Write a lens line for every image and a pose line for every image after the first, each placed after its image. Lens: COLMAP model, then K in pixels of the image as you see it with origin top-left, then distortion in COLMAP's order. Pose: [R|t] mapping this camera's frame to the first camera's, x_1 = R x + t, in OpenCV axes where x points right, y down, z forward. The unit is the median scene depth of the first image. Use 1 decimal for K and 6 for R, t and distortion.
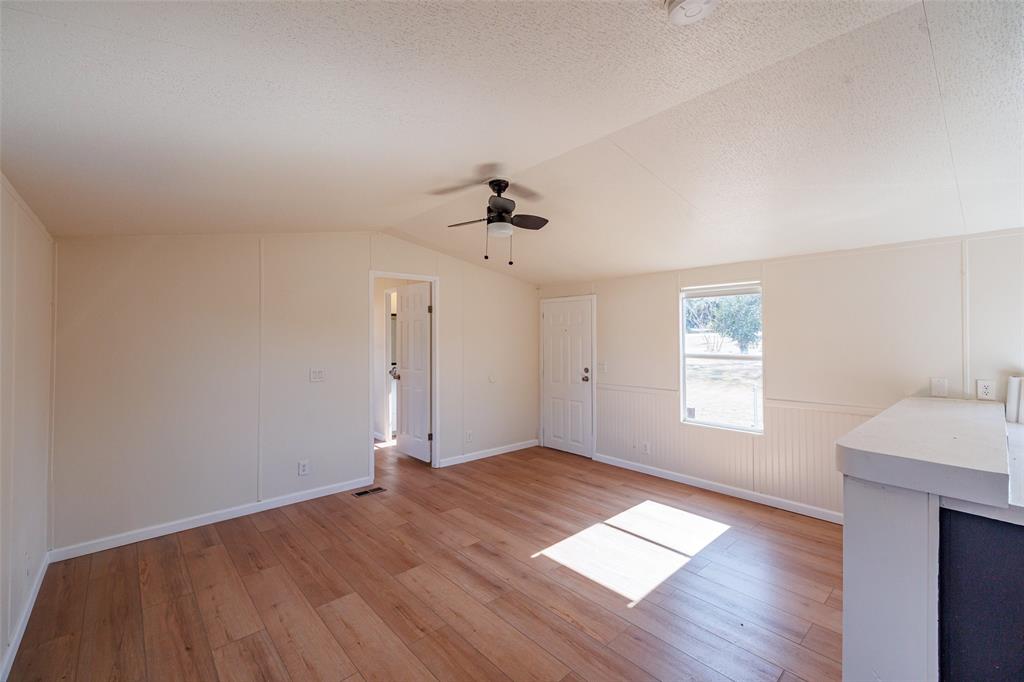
lens RADIAL K [[431.7, 0, 514.8], [0, 431.7, 333.1], [0, 0, 1]] dist [-0.002352, 0.001204]
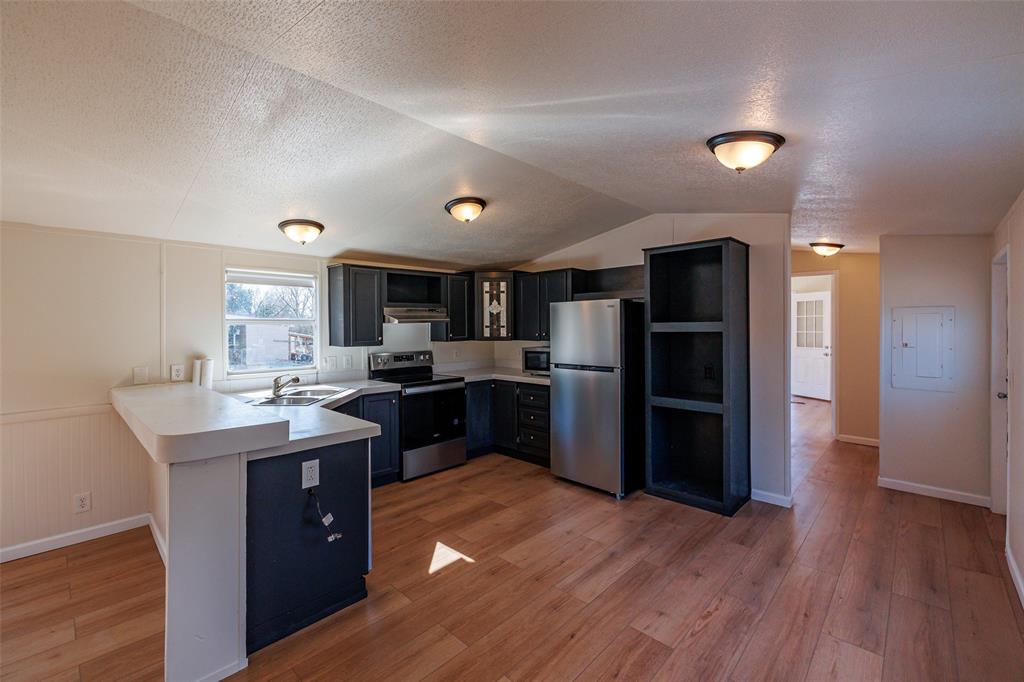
lens RADIAL K [[431.7, 0, 510.0], [0, 431.7, 332.1], [0, 0, 1]] dist [-0.002352, 0.001204]
pose [[-0.074282, -0.008093, 0.997204, -0.140915], [-0.000043, 0.999967, 0.008113, 0.007611], [-0.997237, 0.000559, -0.074280, 0.145301]]
